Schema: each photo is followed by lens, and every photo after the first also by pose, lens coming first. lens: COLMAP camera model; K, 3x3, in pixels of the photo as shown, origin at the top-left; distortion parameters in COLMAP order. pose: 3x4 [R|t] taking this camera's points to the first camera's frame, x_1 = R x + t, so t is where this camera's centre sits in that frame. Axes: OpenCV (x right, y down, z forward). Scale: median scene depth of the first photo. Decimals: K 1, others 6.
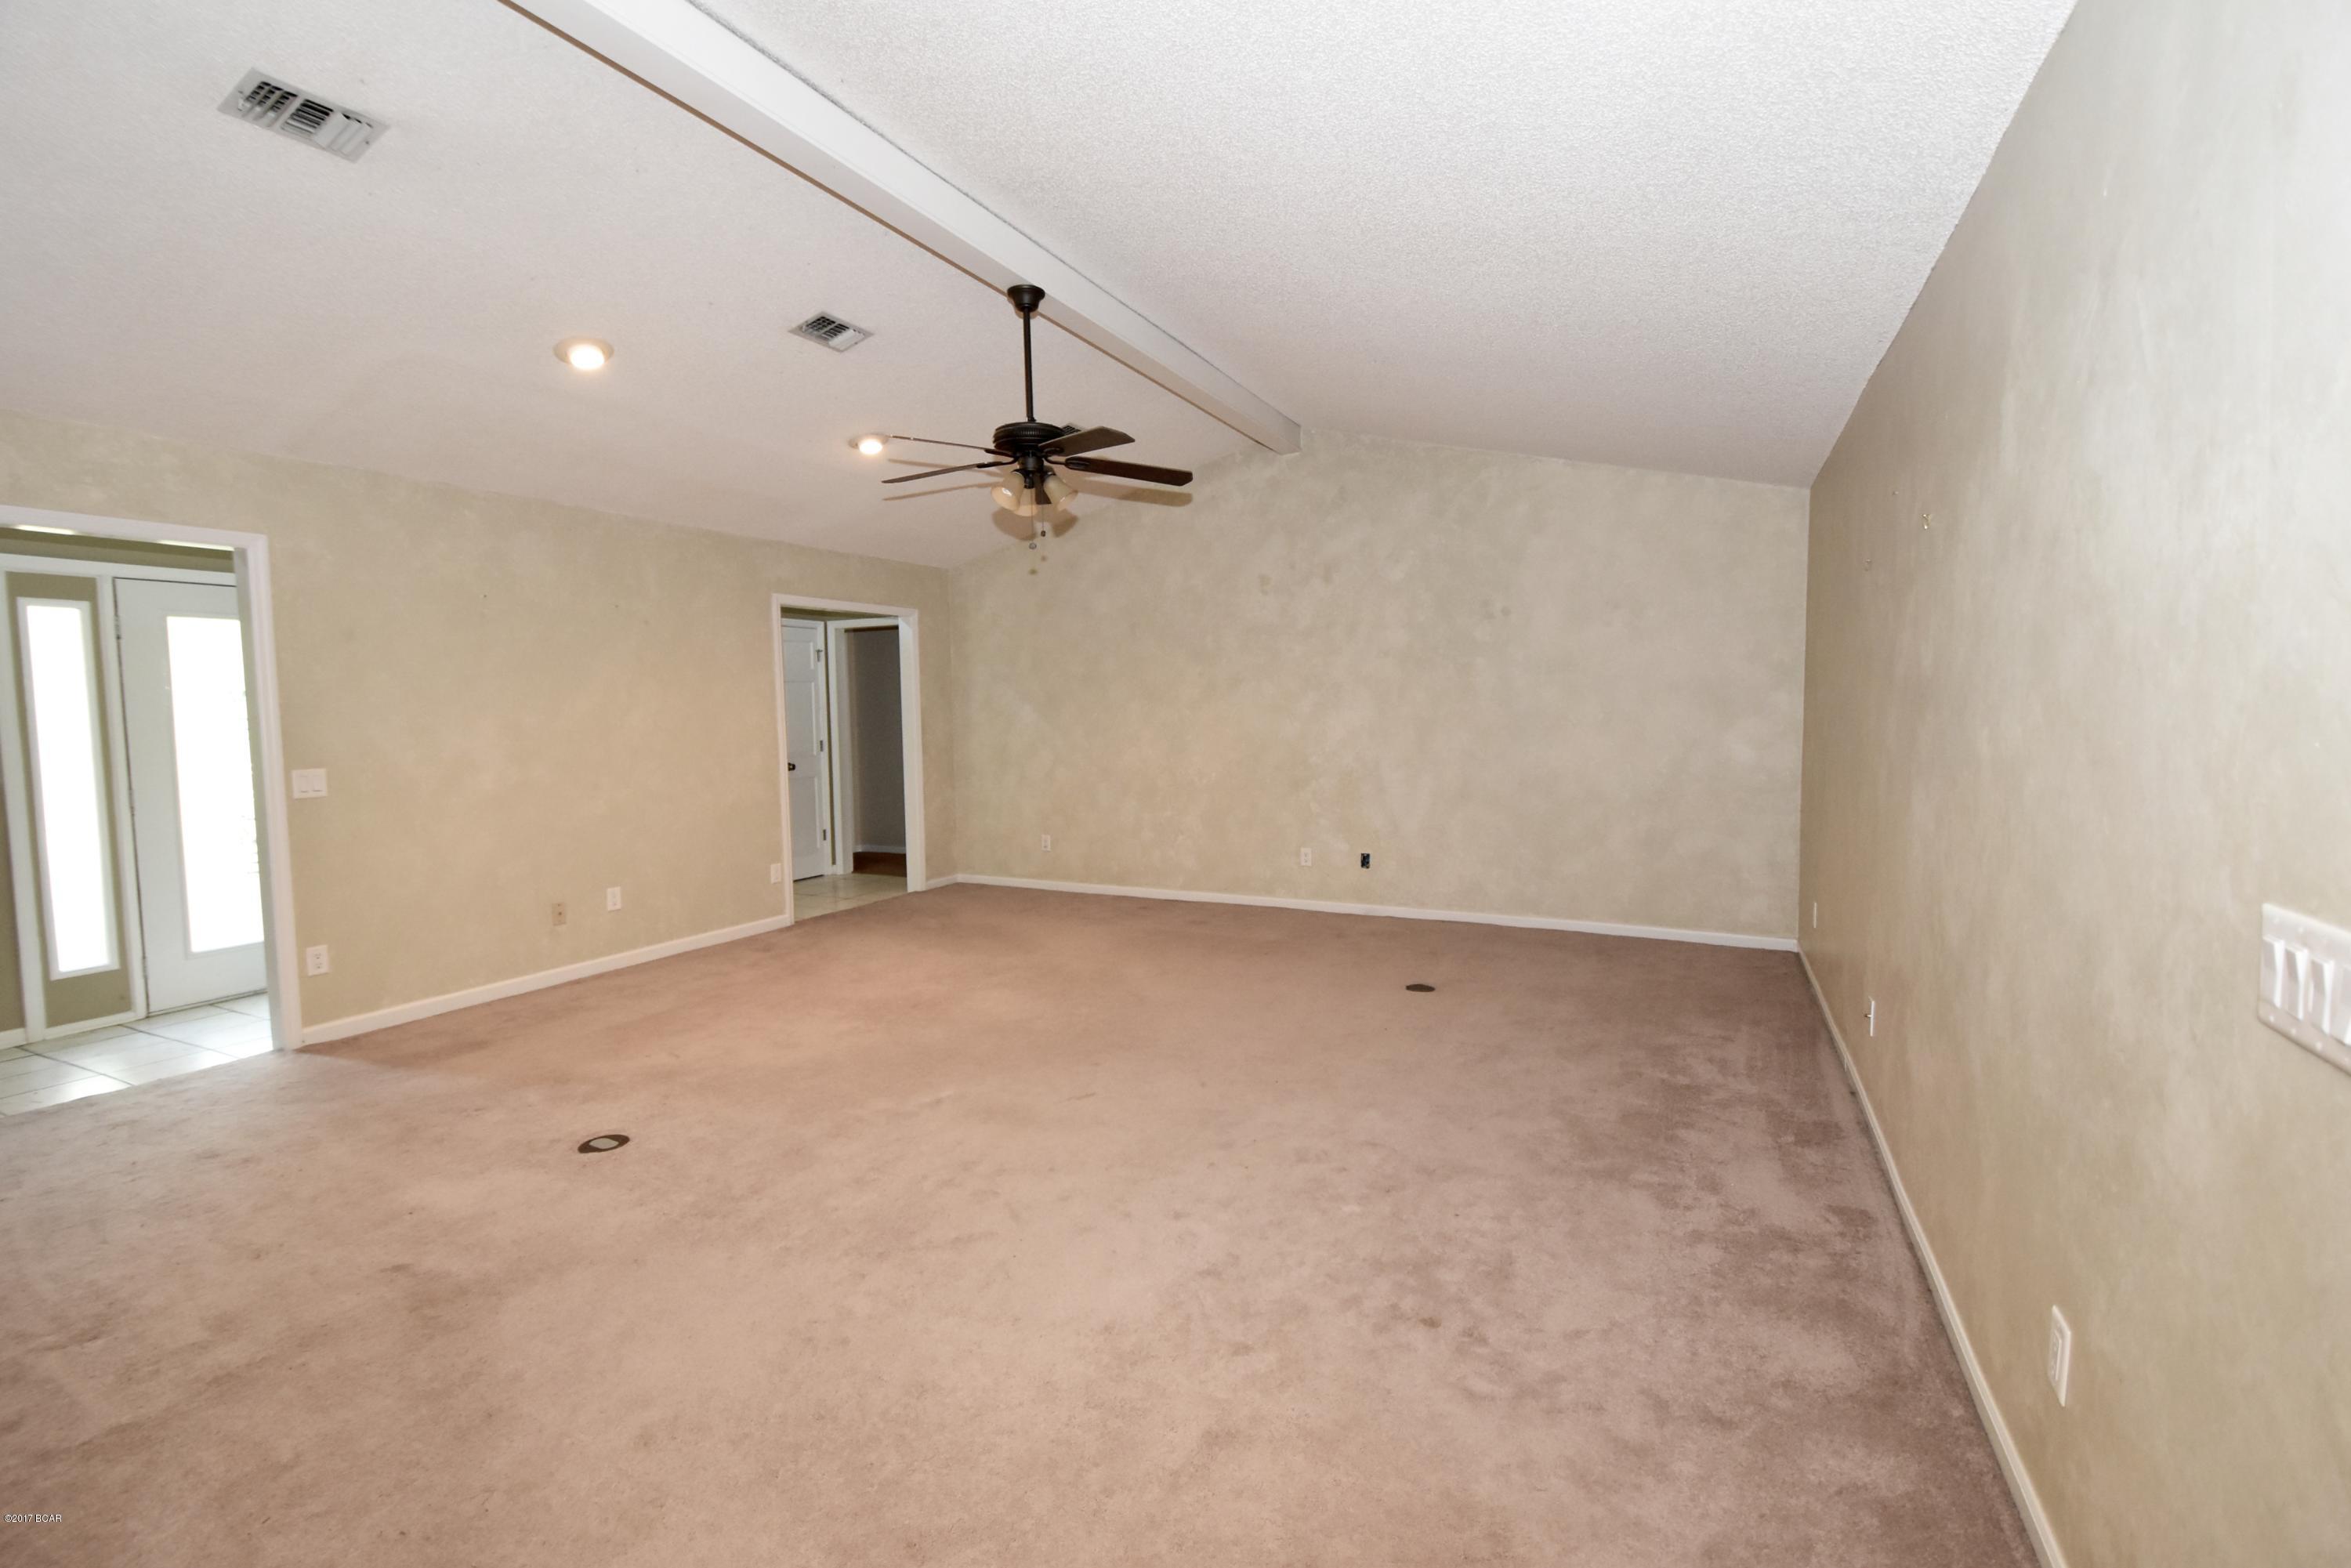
lens RADIAL K [[1055.4, 0, 1175.5], [0, 1055.4, 784.0], [0, 0, 1]] dist [0.000016, 0.000076]
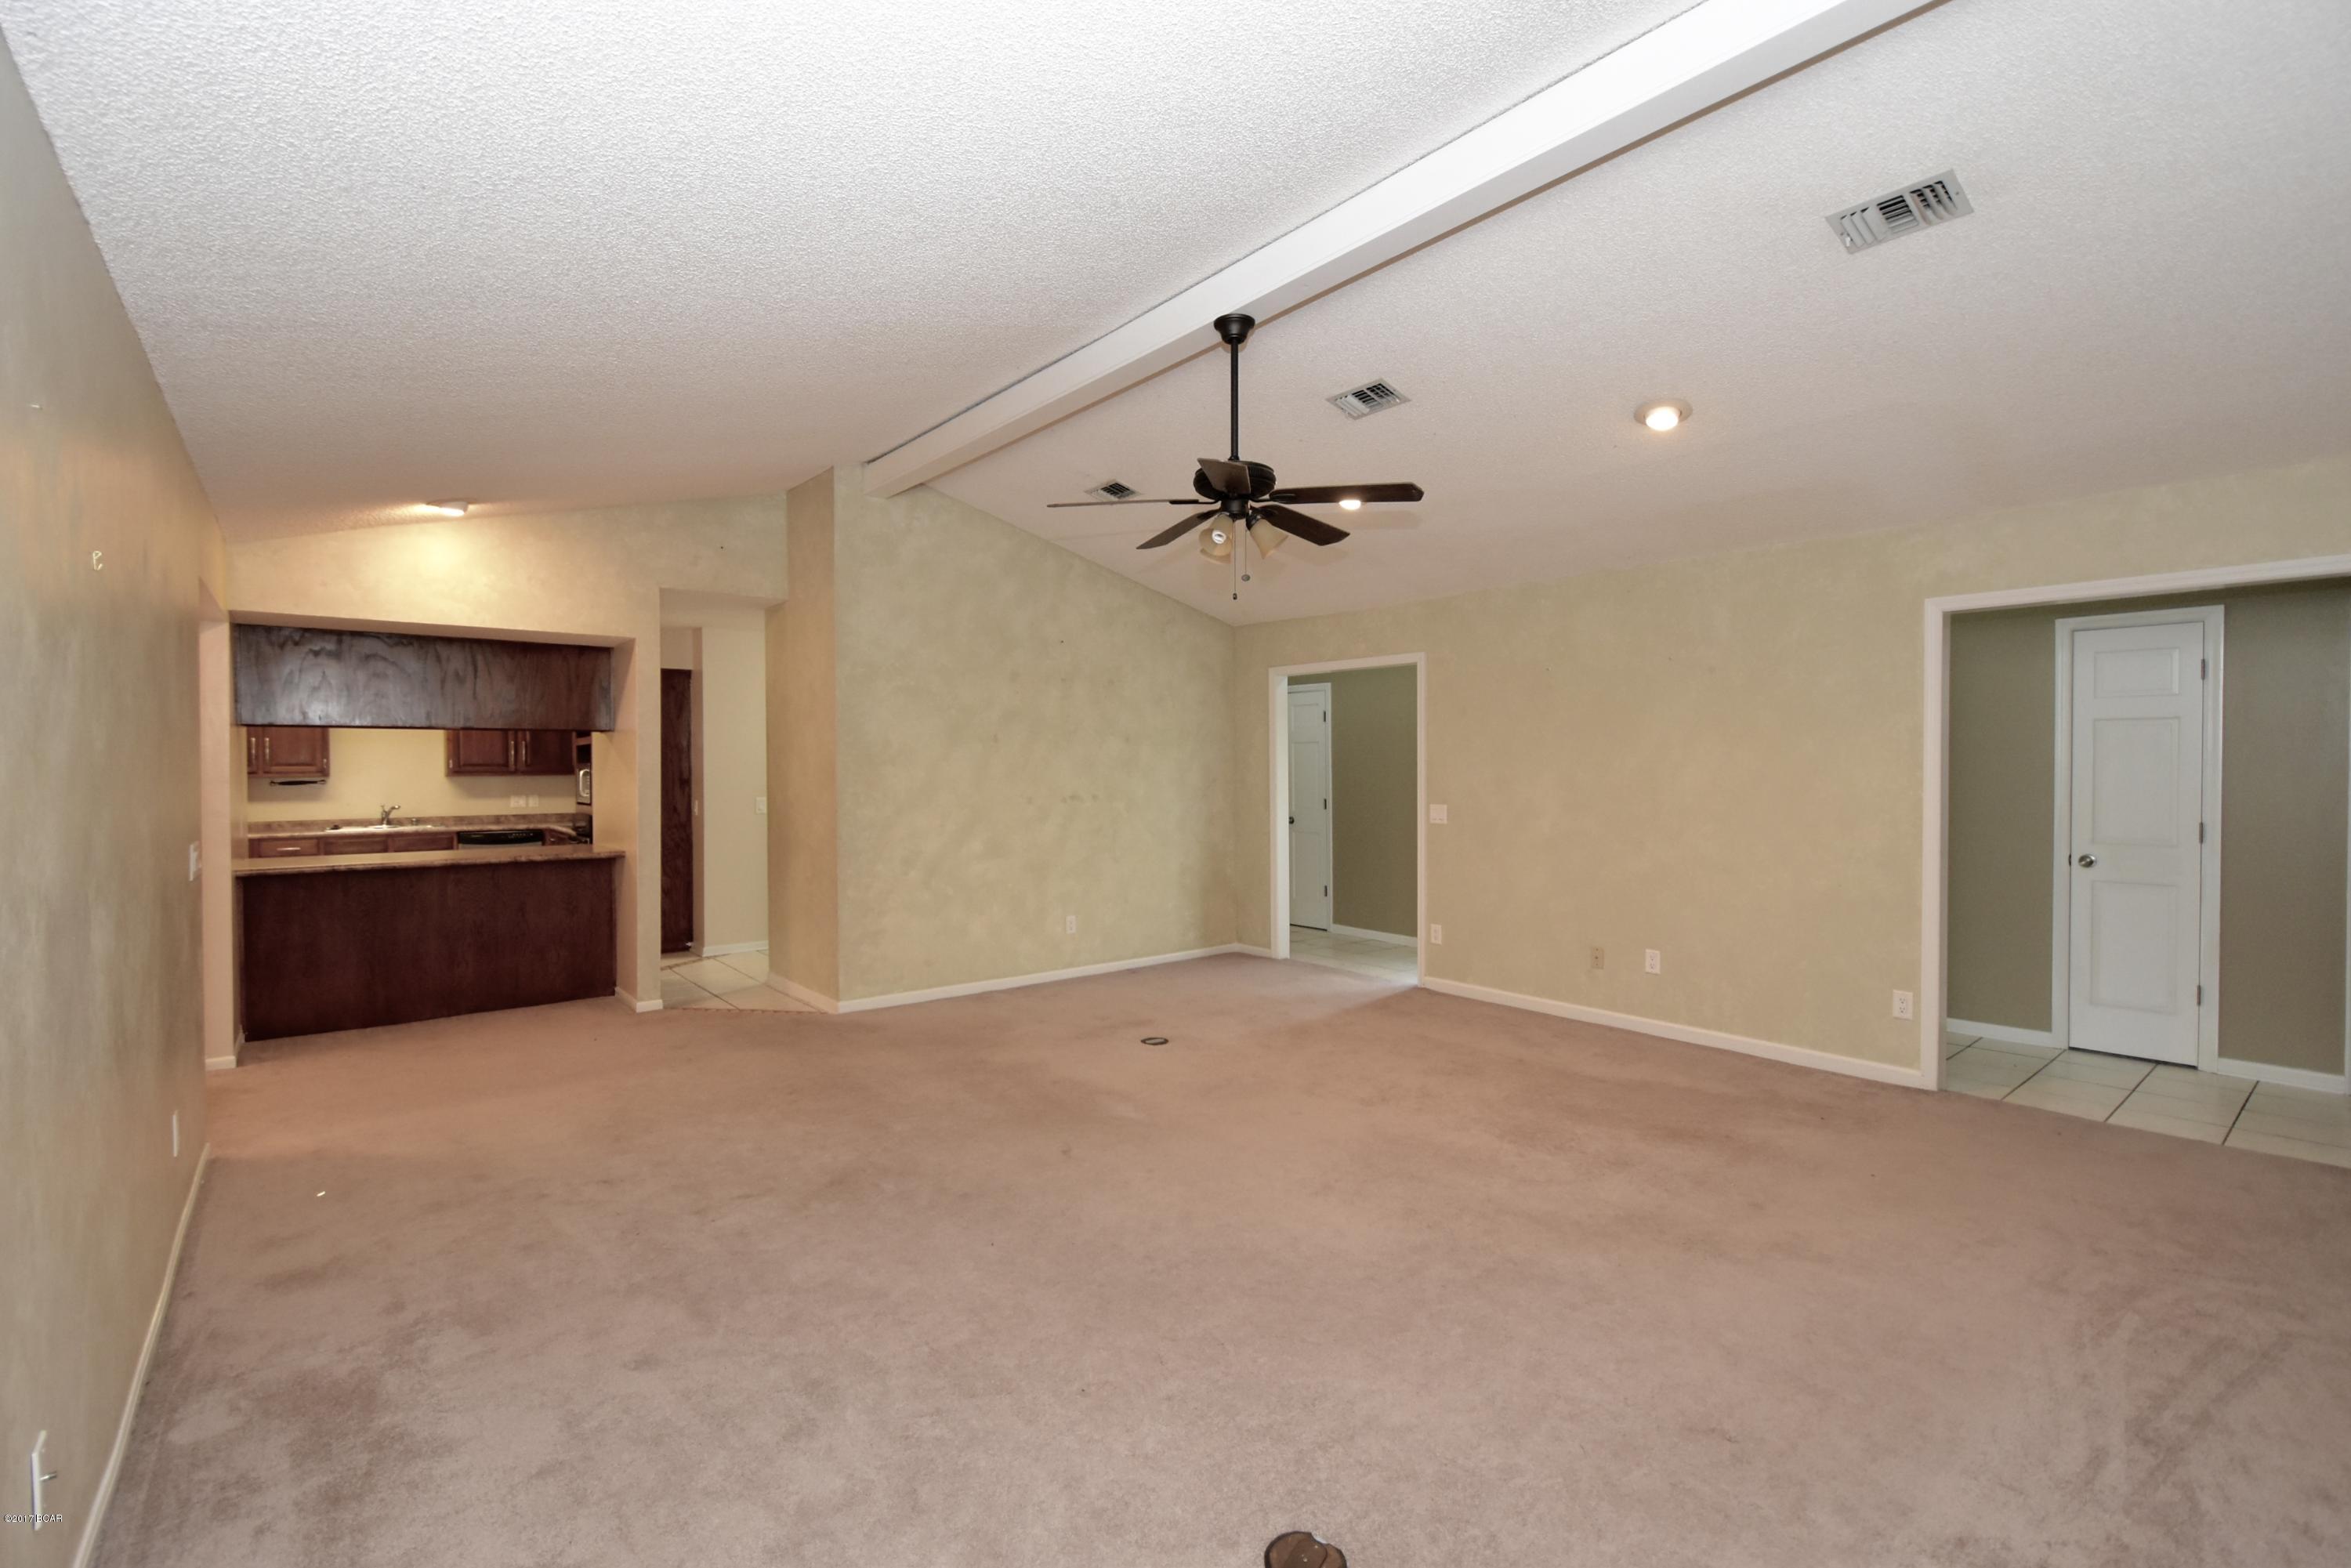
lens RADIAL K [[1030.1, 0, 1182.2], [0, 1030.1, 778.5], [0, 0, 1]] dist [-0.008268, 0.000131]
pose [[-0.417199, 0.018932, -0.908618, 0.520483], [-0.064293, 0.996663, 0.050287, -0.081049], [0.906538, 0.079397, -0.414590, 1.032831]]
